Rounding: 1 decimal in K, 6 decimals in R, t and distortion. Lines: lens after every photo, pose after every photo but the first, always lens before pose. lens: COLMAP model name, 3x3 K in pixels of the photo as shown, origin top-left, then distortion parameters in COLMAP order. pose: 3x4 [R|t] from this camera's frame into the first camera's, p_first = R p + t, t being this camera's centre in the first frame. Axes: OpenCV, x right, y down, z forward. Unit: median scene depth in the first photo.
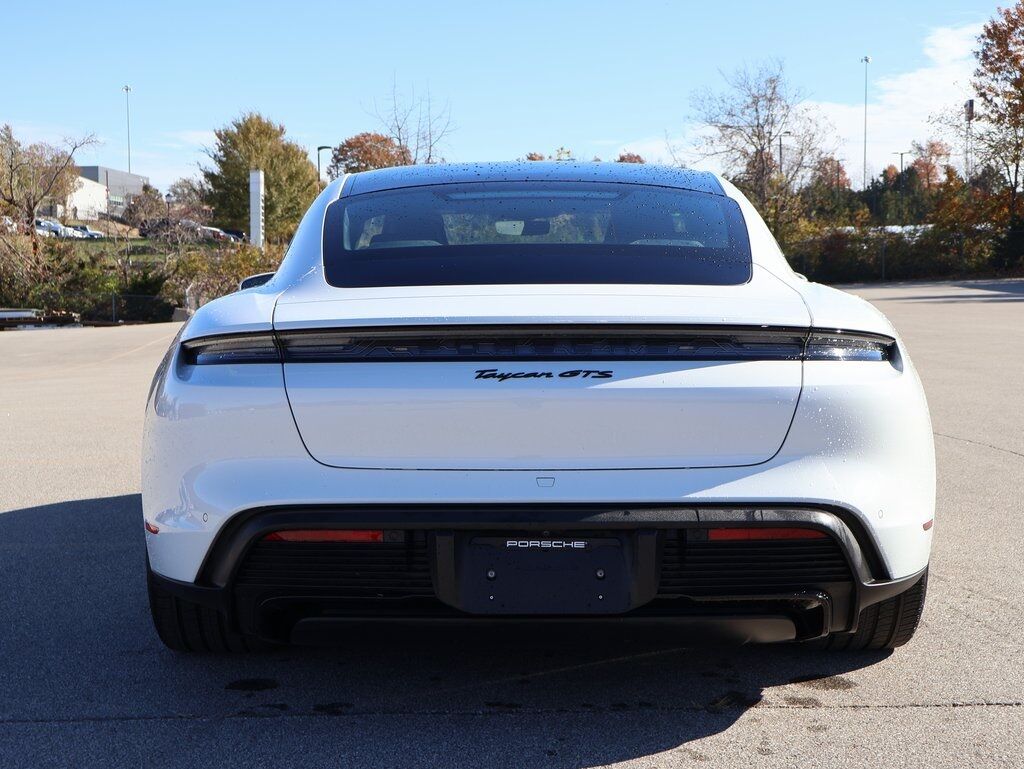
lens RADIAL K [[1478.4, 0, 511.4], [0, 1478.4, 383.6], [0, 0, 1]] dist [0.038413, 0.000000]
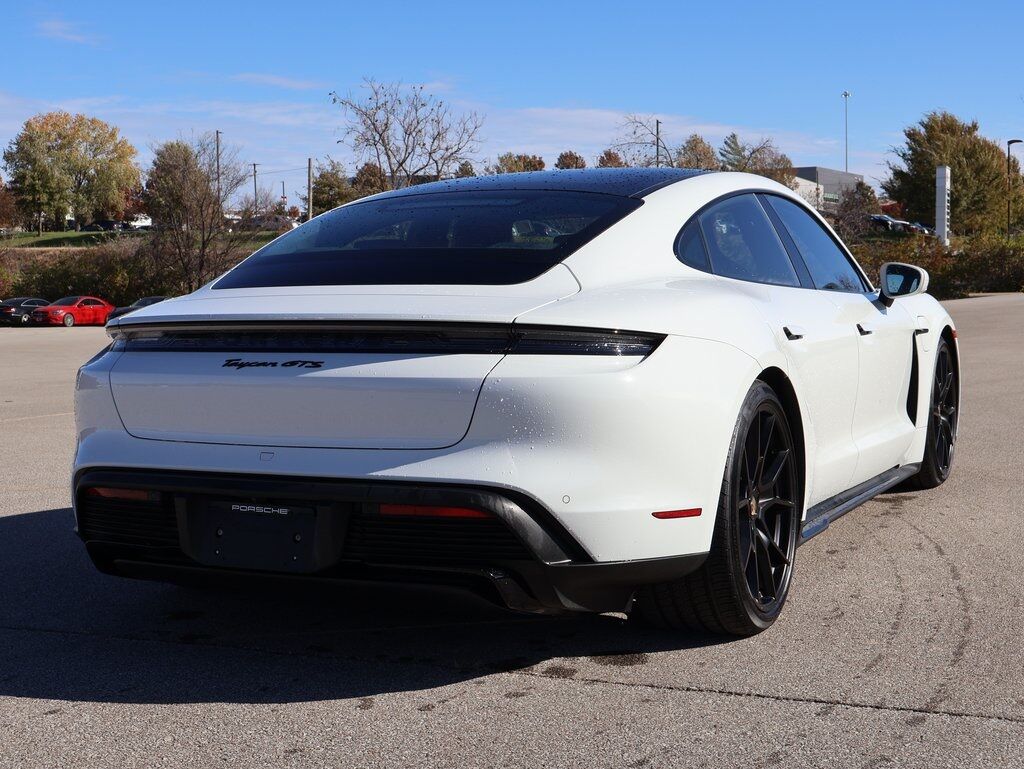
lens RADIAL K [[1403.1, 0, 512.4], [0, 1403.1, 384.2], [0, 0, 1]] dist [0.011119, 0.000000]
pose [[0.920328, 0.019126, -0.390678, 0.626310], [-0.015822, 0.999807, 0.011675, -0.006078], [0.390826, -0.004563, 0.920453, 0.059251]]
